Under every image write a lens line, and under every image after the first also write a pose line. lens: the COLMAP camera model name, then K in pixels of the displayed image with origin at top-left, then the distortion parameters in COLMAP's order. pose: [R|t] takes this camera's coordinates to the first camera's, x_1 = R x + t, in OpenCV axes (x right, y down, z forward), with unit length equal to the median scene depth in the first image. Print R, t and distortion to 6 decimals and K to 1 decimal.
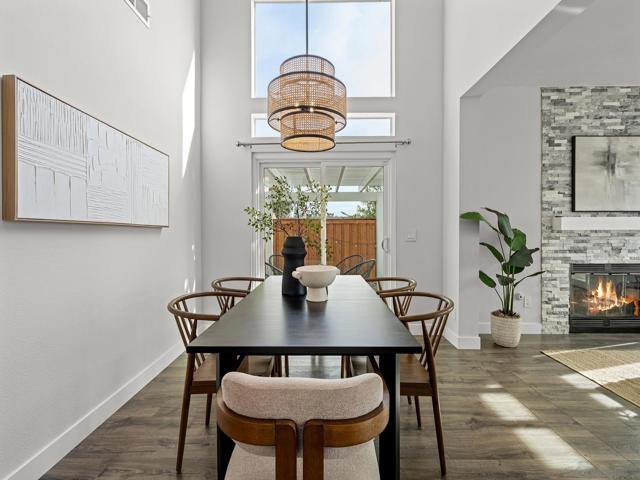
lens RADIAL K [[292.1, 0, 320.3], [0, 292.1, 237.7], [0, 0, 1]] dist [-0.003320, 0.001585]
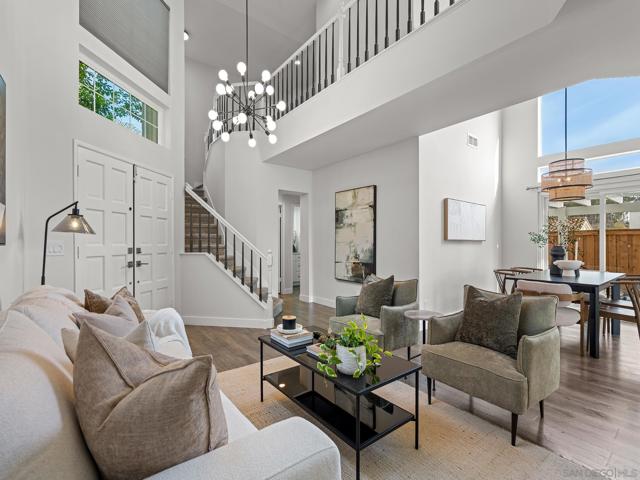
lens RADIAL K [[292.1, 0, 320.9], [0, 292.1, 243.9], [0, 0, 1]] dist [-0.003320, 0.001585]
pose [[0.618668, -0.001543, -0.785651, 0.377508], [-0.011666, 0.999870, -0.011150, 0.022237], [0.785566, 0.016064, 0.618569, -1.211246]]
